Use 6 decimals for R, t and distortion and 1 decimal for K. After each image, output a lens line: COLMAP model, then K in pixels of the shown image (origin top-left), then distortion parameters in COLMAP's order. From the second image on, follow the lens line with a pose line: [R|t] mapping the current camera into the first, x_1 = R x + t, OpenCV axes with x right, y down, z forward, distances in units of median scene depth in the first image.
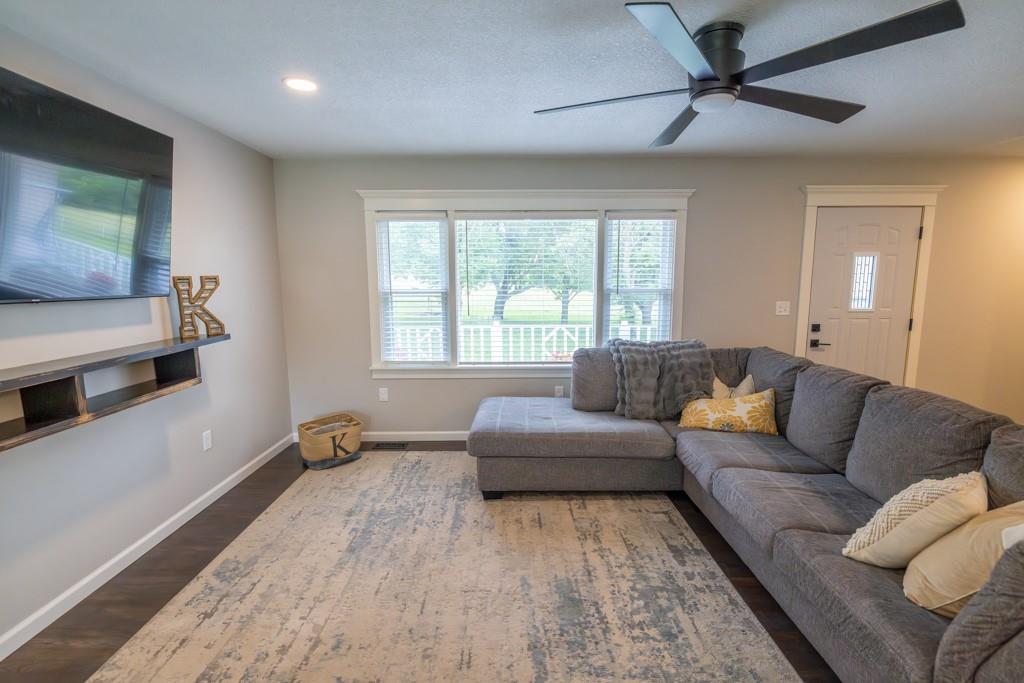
lens RADIAL K [[466.3, 0, 511.8], [0, 466.3, 342.3], [0, 0, 1]] dist [-0.009816, 0.000663]
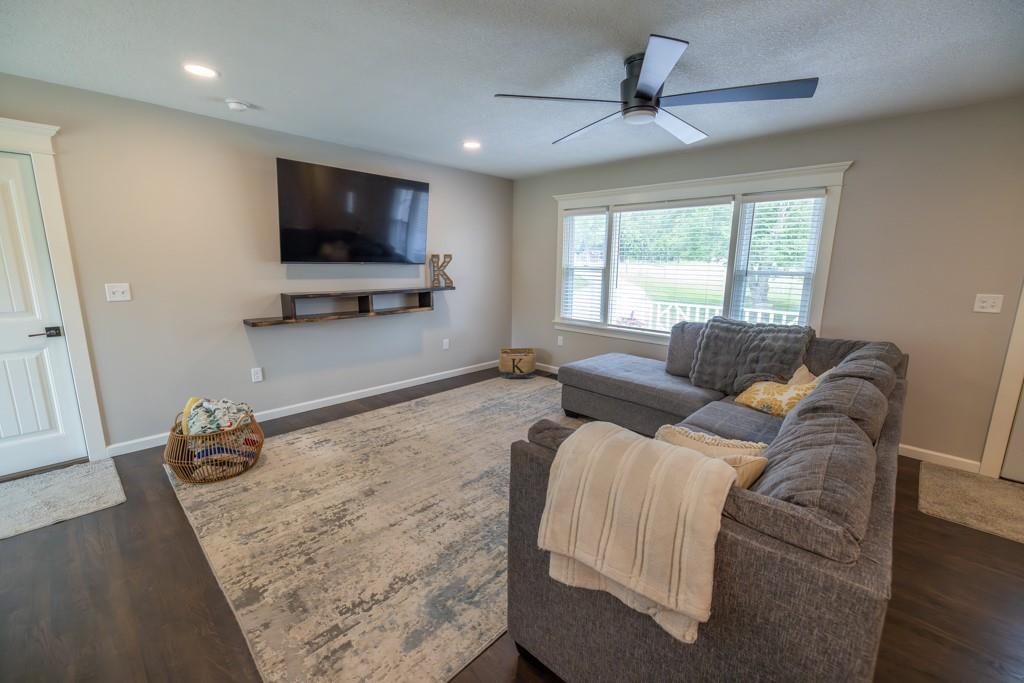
lens RADIAL K [[428.8, 0, 513.4], [0, 428.8, 342.3], [0, 0, 1]] dist [0.005219, 0.000439]
pose [[0.721542, 0.145079, -0.677000, 0.664589], [-0.110579, 0.989396, 0.094170, 0.012360], [0.683484, 0.006914, 0.729933, -0.059092]]
